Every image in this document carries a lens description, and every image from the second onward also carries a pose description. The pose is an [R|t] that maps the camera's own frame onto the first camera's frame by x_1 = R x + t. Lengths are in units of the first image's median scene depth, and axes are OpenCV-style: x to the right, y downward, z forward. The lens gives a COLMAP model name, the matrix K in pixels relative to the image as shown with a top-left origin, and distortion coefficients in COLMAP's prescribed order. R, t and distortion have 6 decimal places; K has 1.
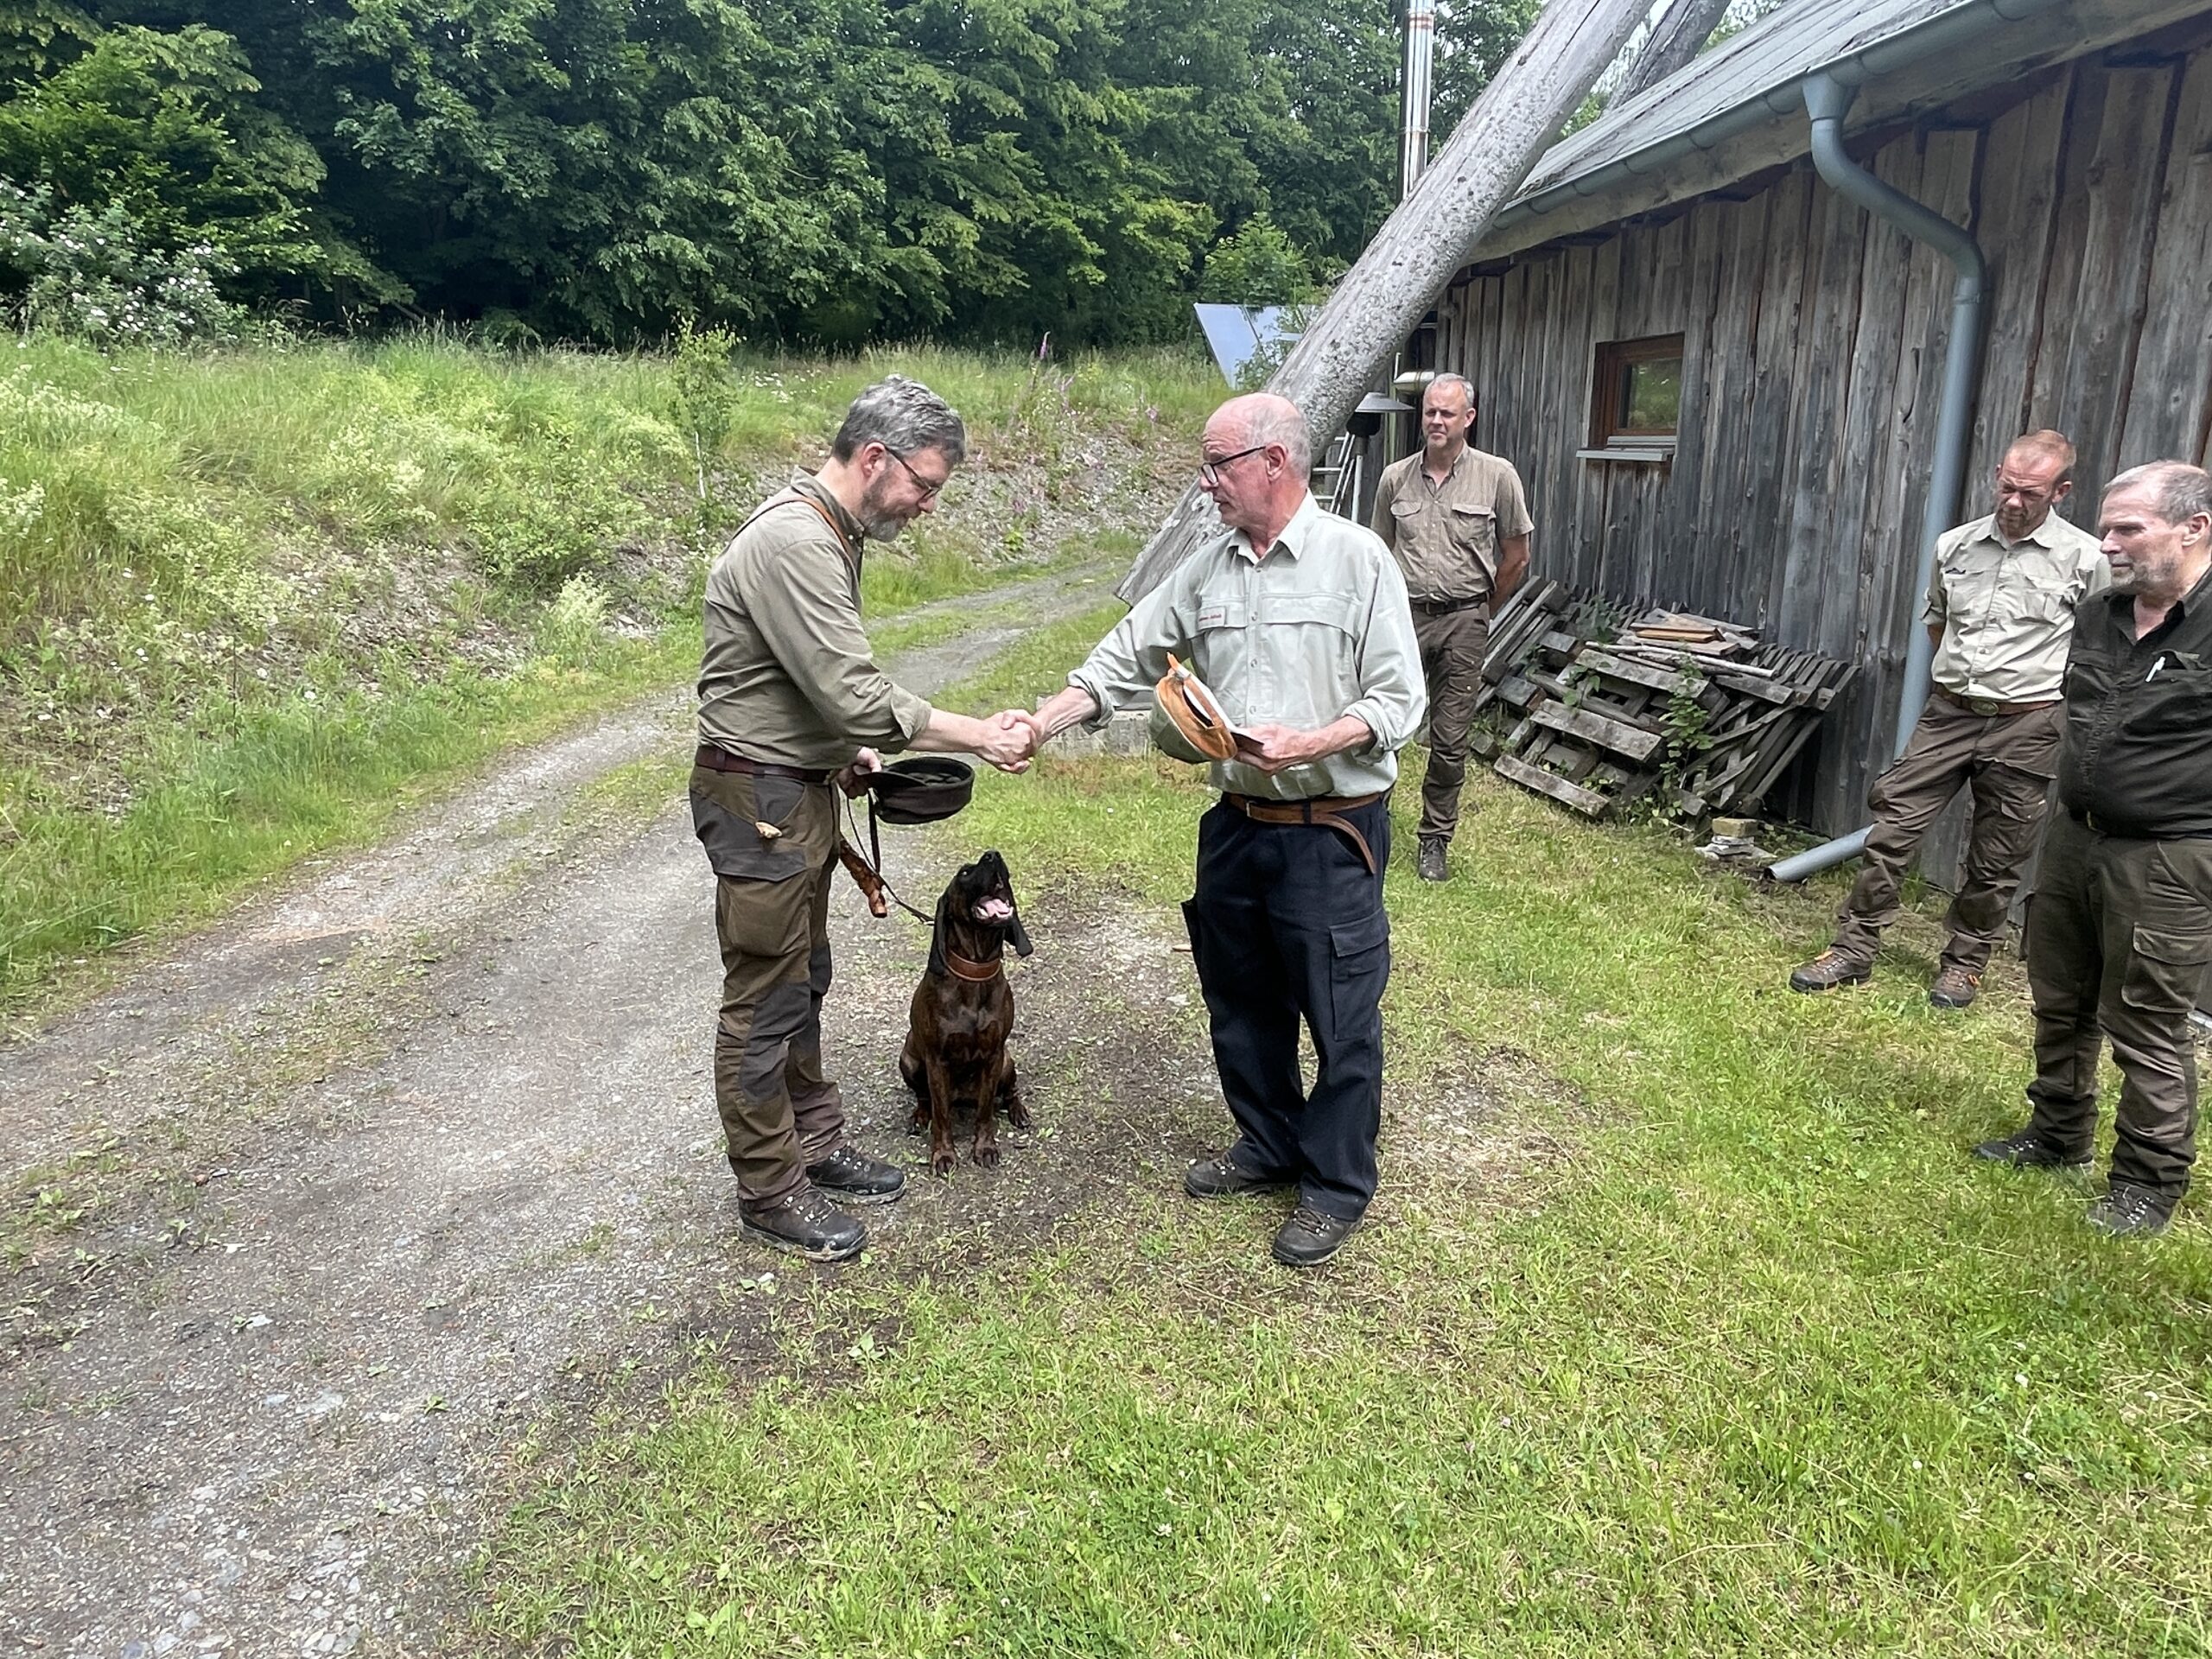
lens RADIAL K [[1403.7, 0, 1089.5], [0, 1403.7, 823.1], [0, 0, 1]] dist [-0.011159, 0.002276]
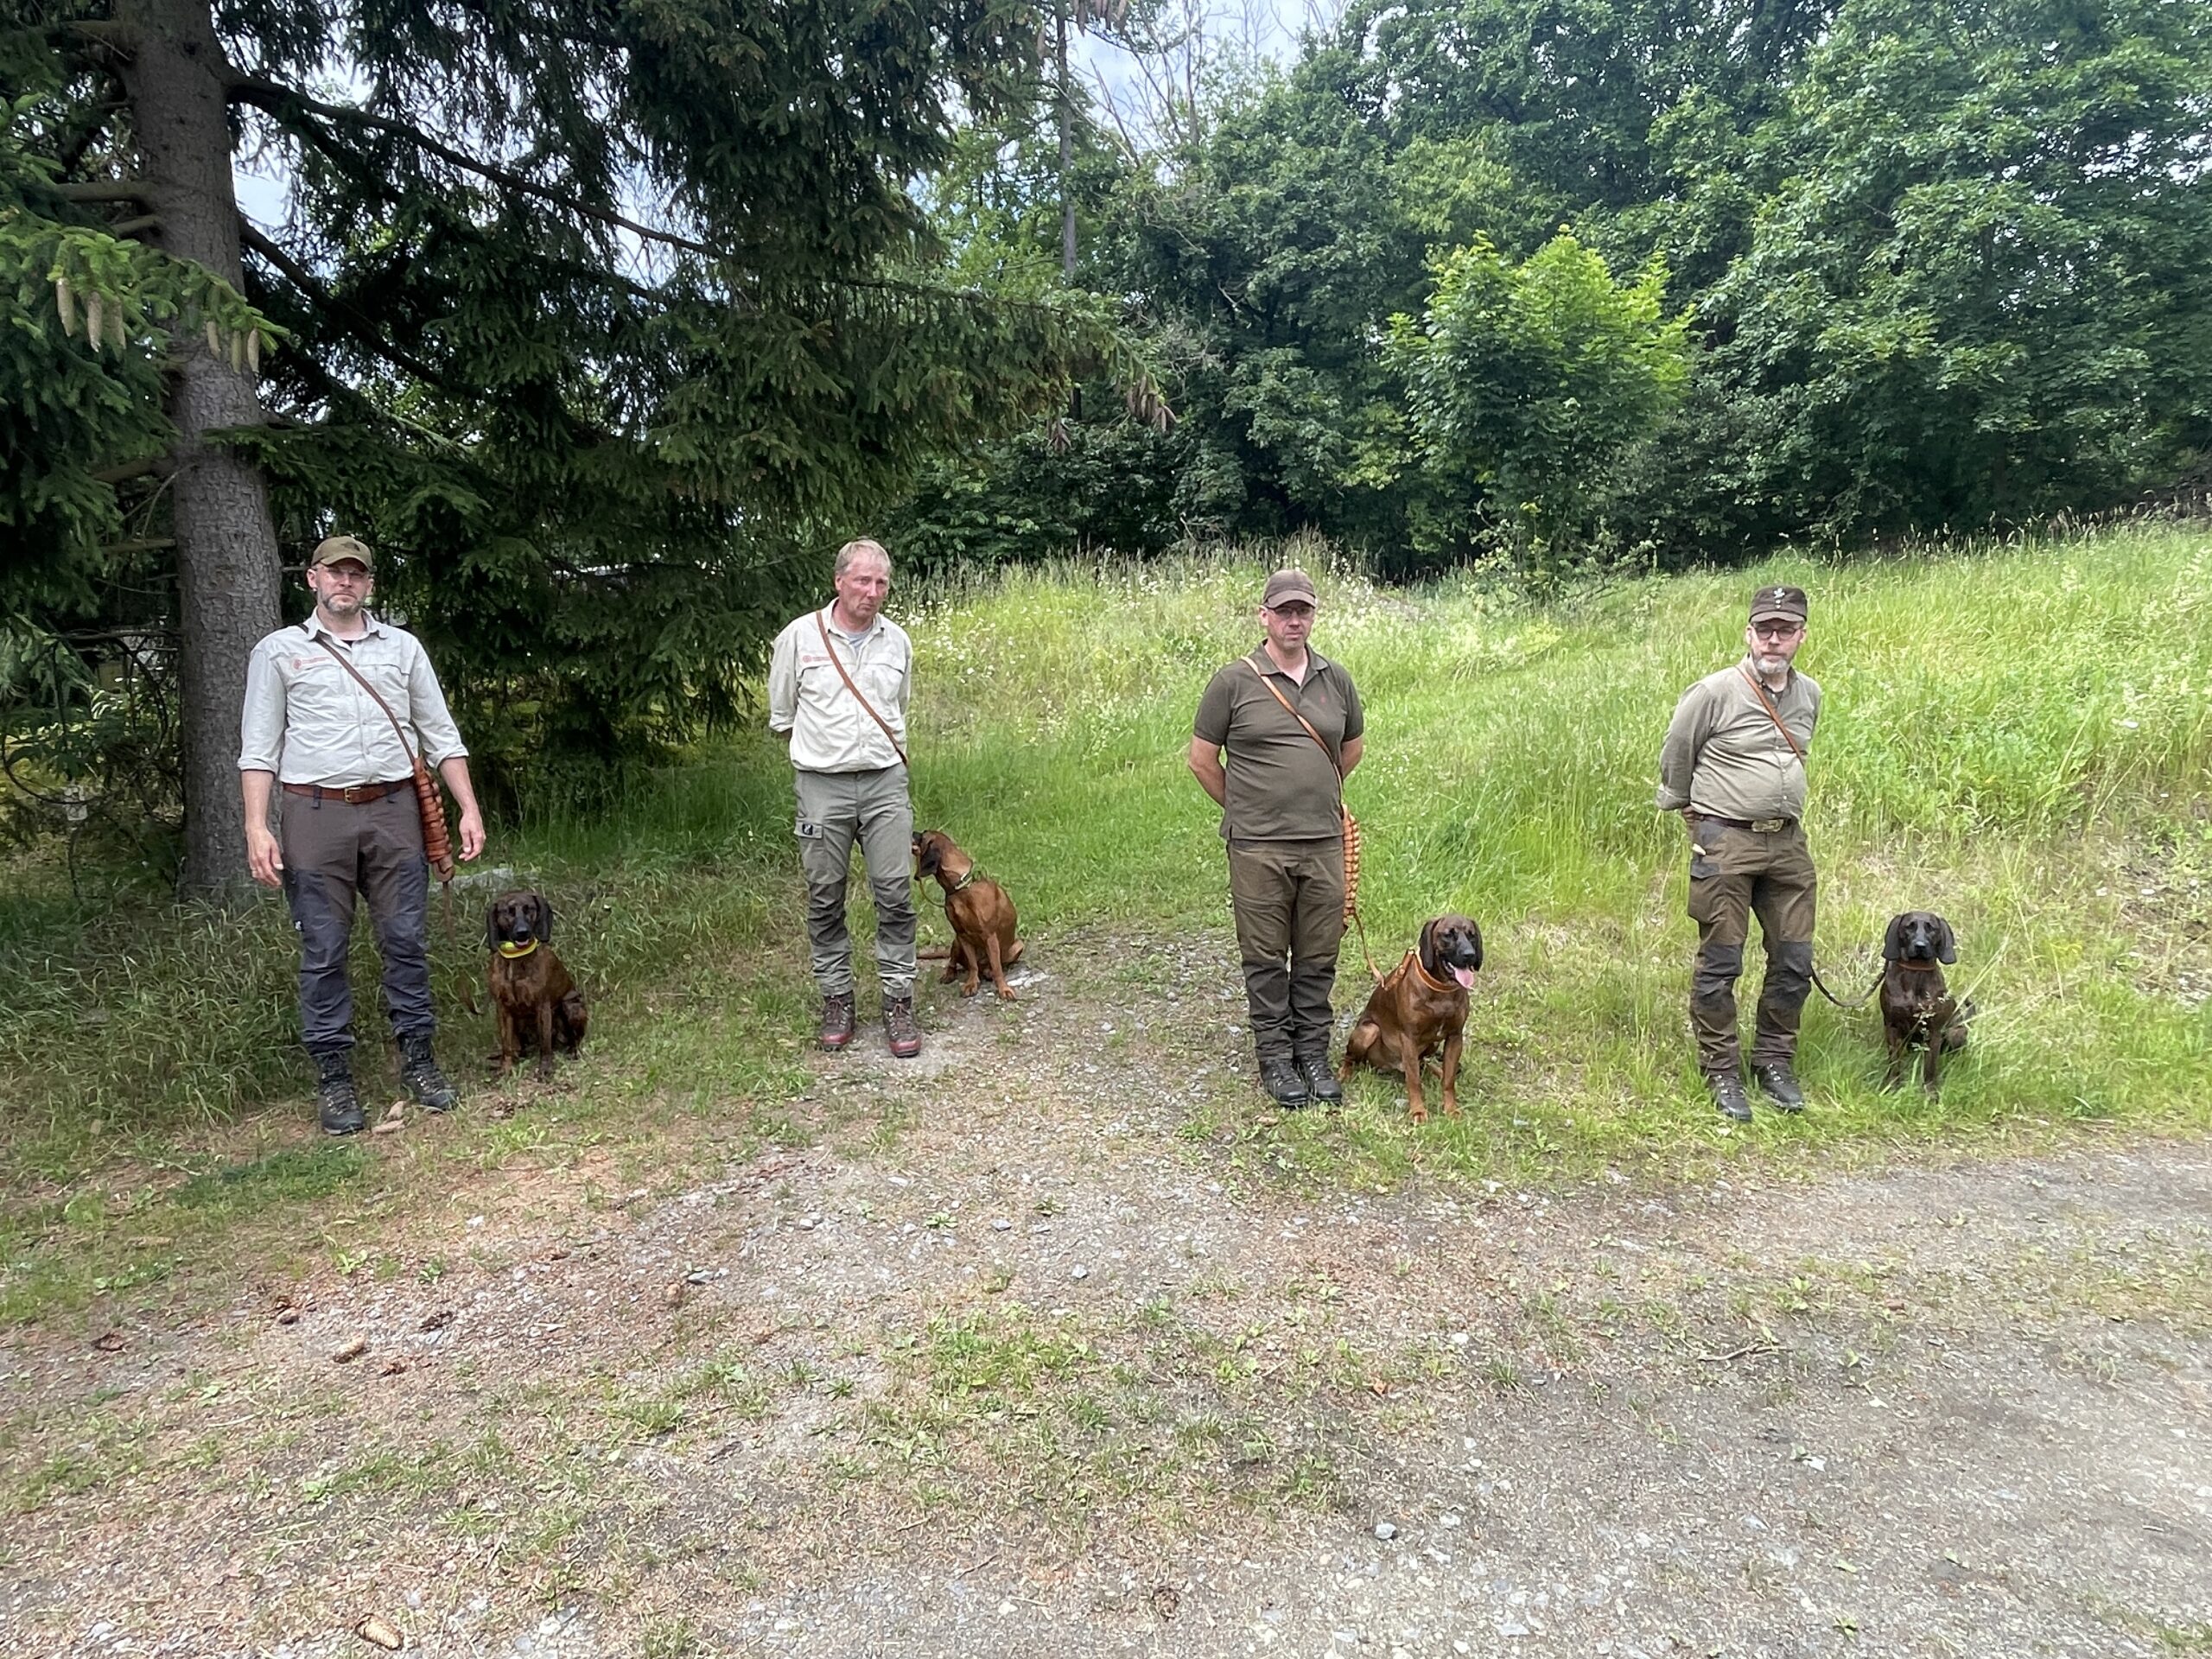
lens RADIAL K [[1403.7, 0, 1092.9], [0, 1403.7, 815.0], [0, 0, 1]] dist [-0.011159, 0.002276]
pose [[0.121186, 0.114778, -0.985972, 0.132368], [-0.230355, 0.969427, 0.084539, -0.033700], [0.965531, 0.216879, 0.143921, 0.086528]]
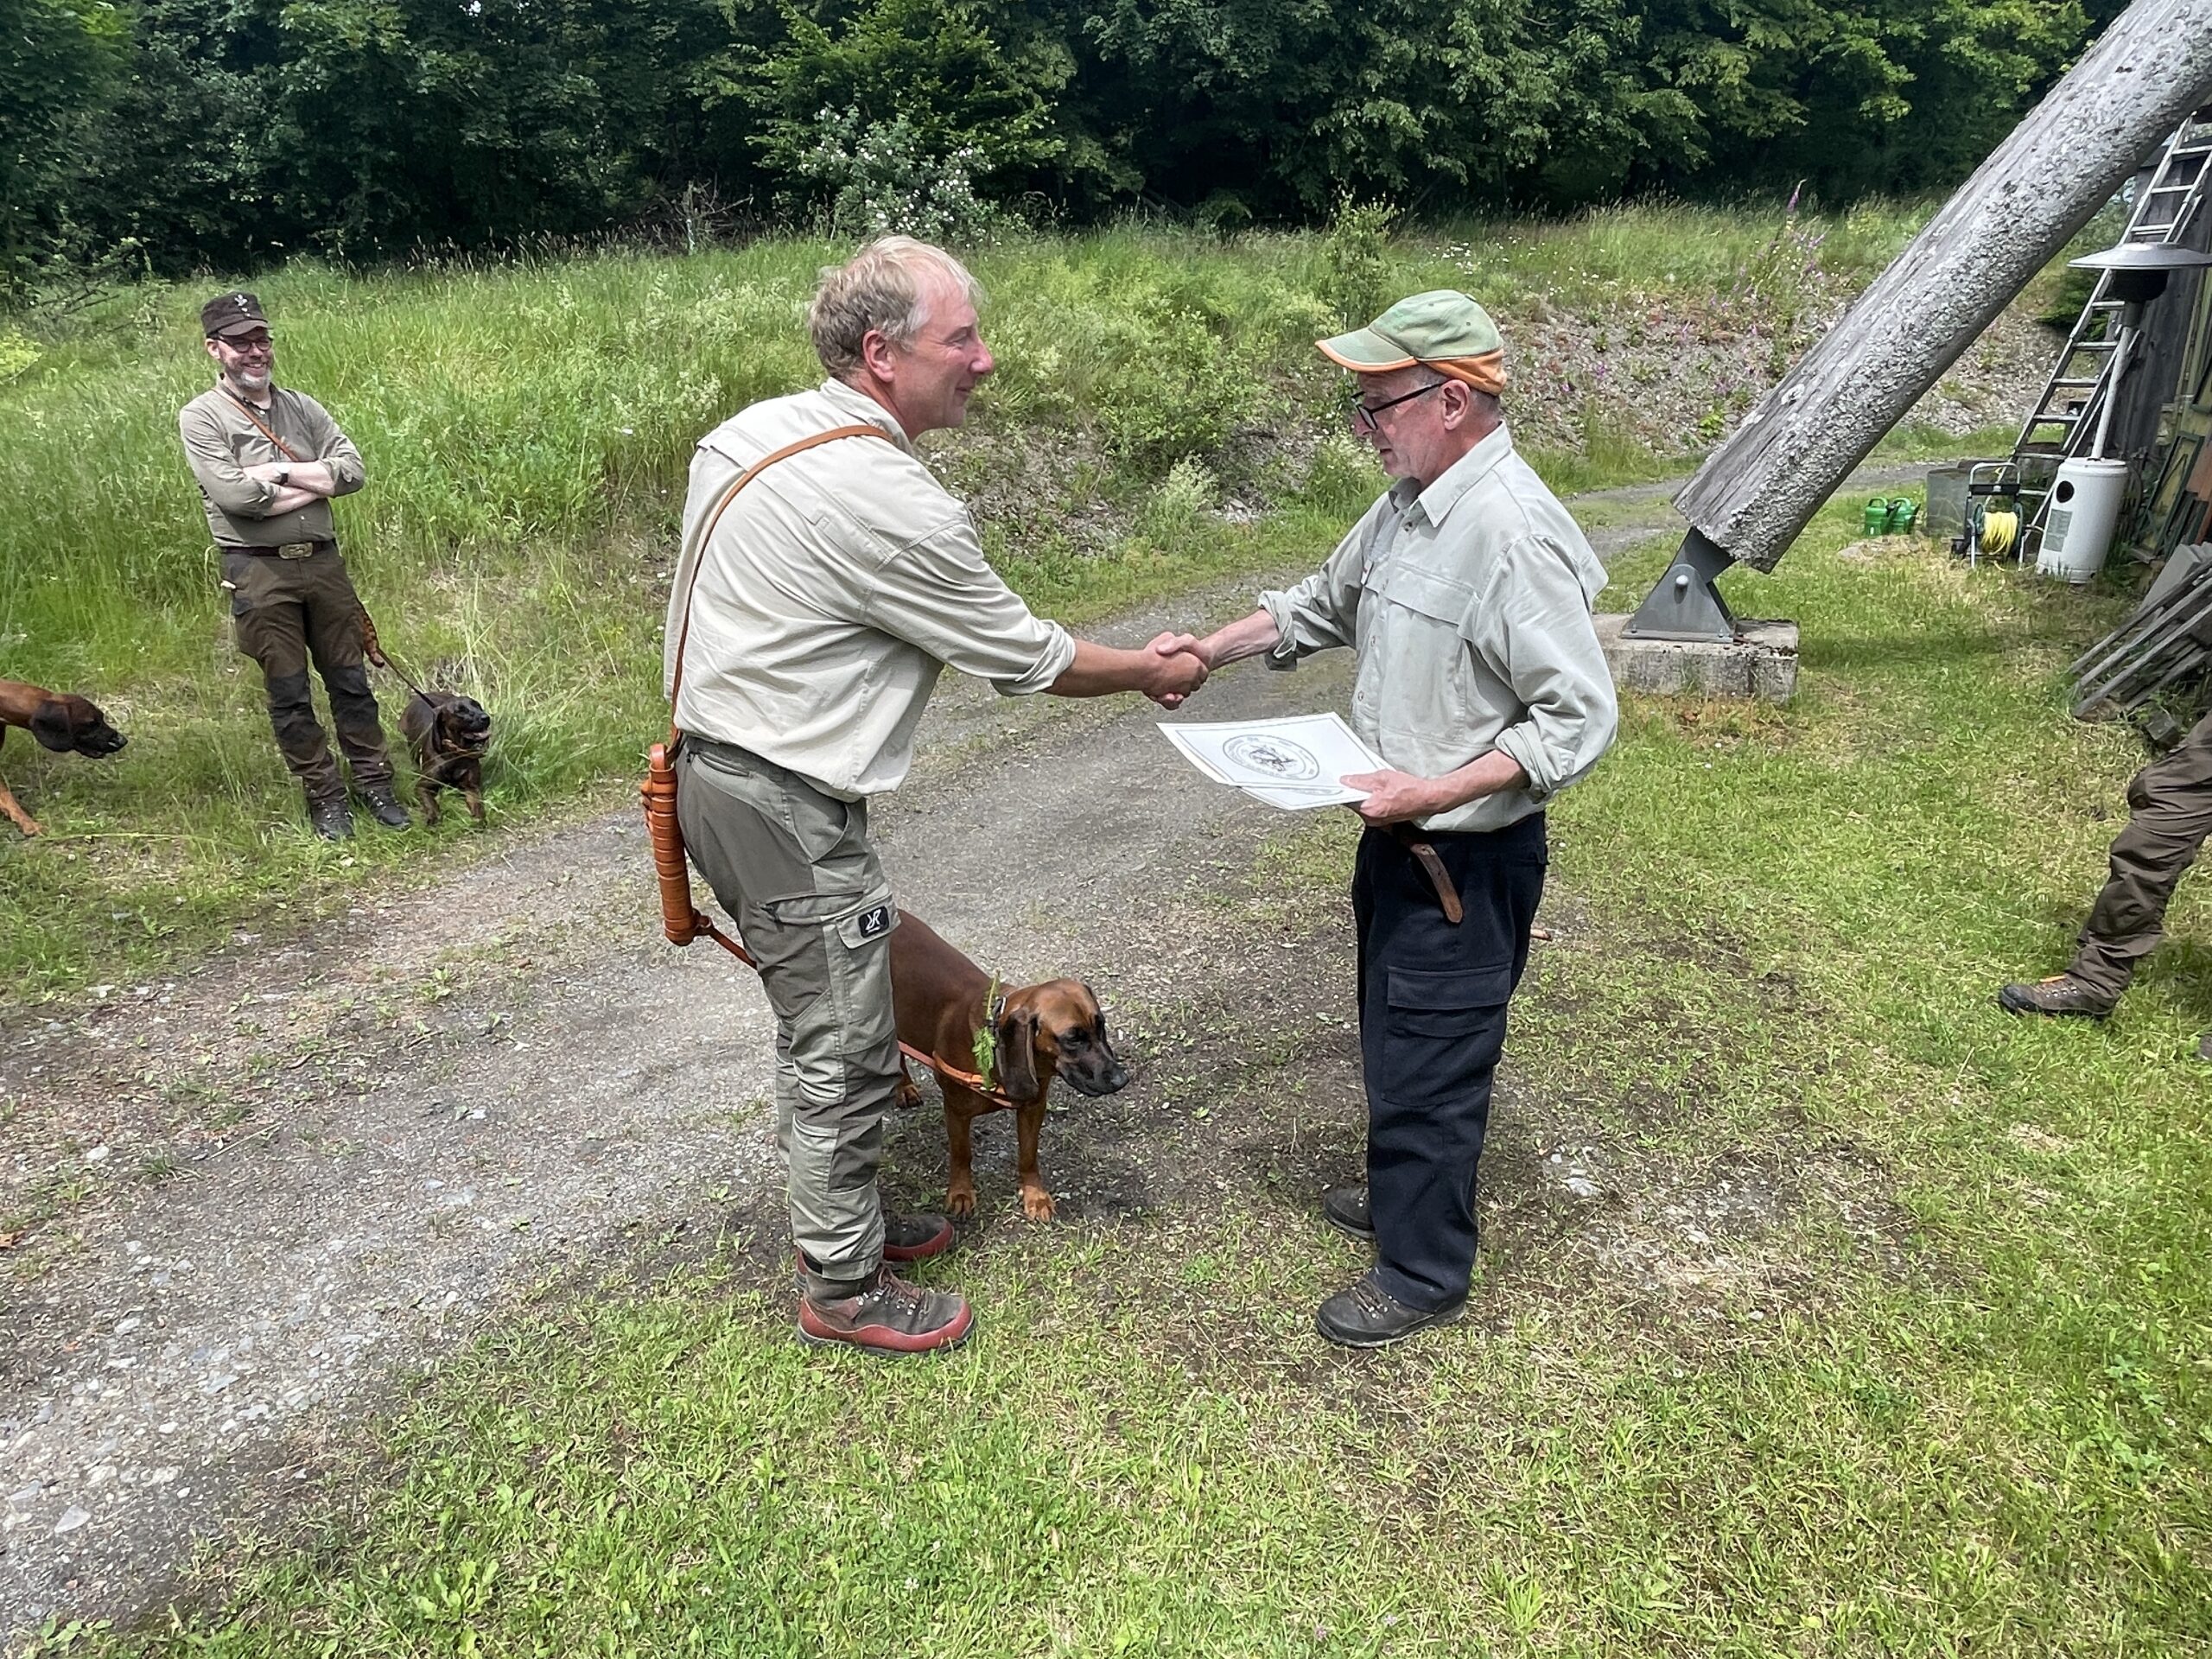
lens RADIAL K [[1403.7, 0, 1106.6], [0, 1403.7, 818.8], [0, 0, 1]] dist [-0.011159, 0.002276]
pose [[0.873957, 0.144292, -0.464089, 0.162511], [-0.105620, 0.988477, 0.108432, -0.033371], [0.474387, -0.045748, 0.879127, 0.085559]]
